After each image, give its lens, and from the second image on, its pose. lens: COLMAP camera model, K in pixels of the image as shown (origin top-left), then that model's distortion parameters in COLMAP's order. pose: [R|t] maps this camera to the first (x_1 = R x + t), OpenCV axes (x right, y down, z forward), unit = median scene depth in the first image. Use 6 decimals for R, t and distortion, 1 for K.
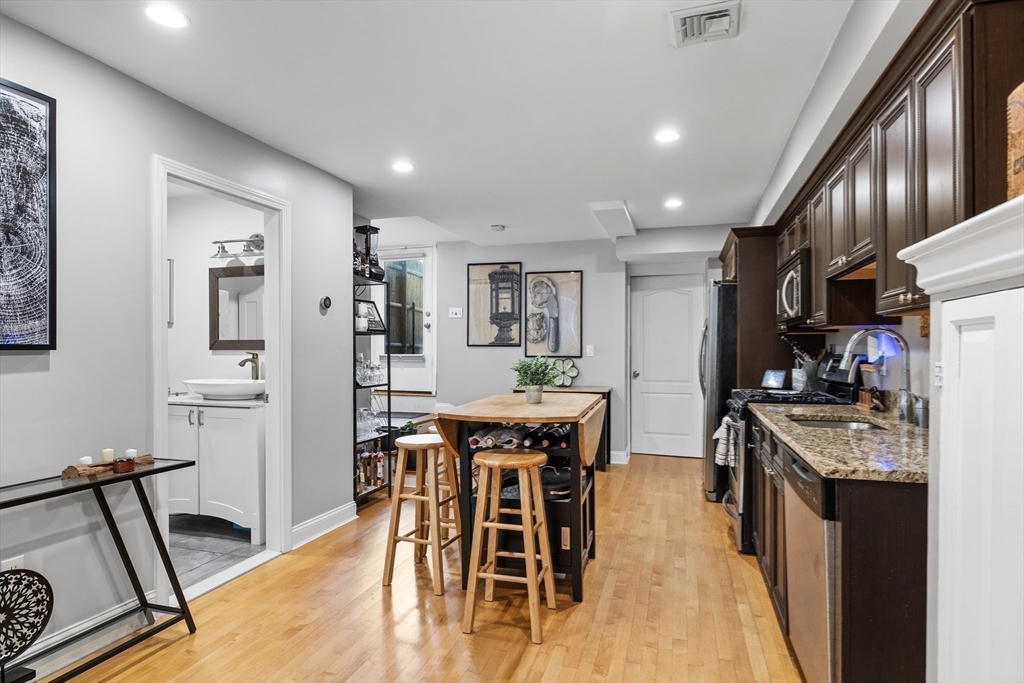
lens RADIAL K [[564.6, 0, 508.7], [0, 564.6, 350.6], [0, 0, 1]] dist [-0.002572, -0.001776]
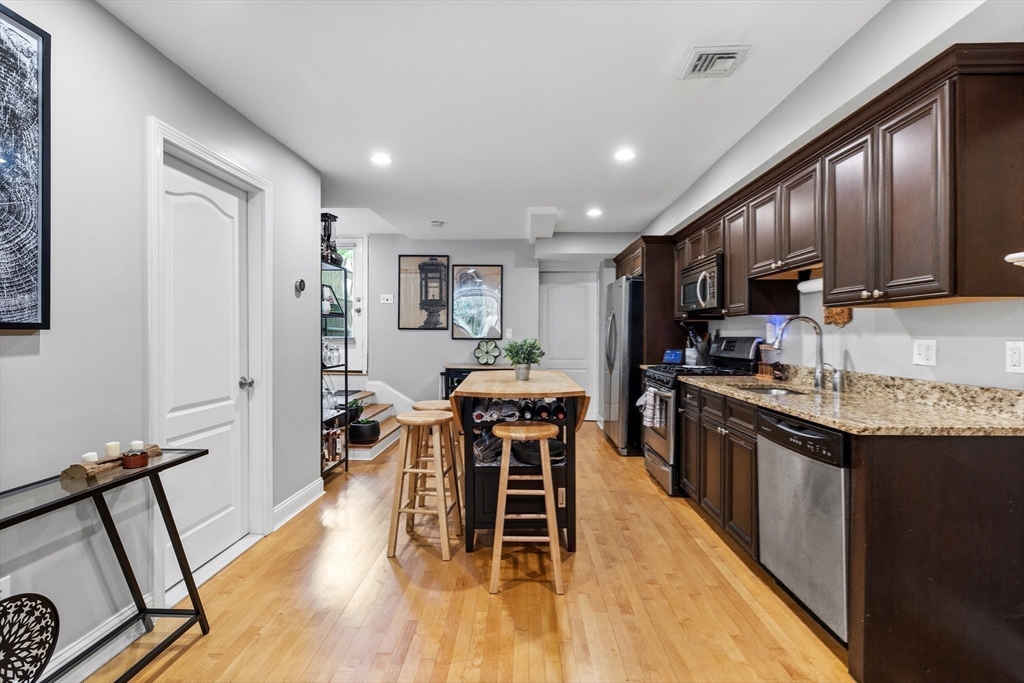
lens RADIAL K [[475.4, 0, 510.1], [0, 475.4, 335.3], [0, 0, 1]] dist [-0.002296, -0.000627]
pose [[0.965430, 0.003130, 0.260643, -0.244868], [-0.003957, 0.999989, 0.002649, 0.002147], [-0.260632, -0.003589, 0.965432, 0.097114]]
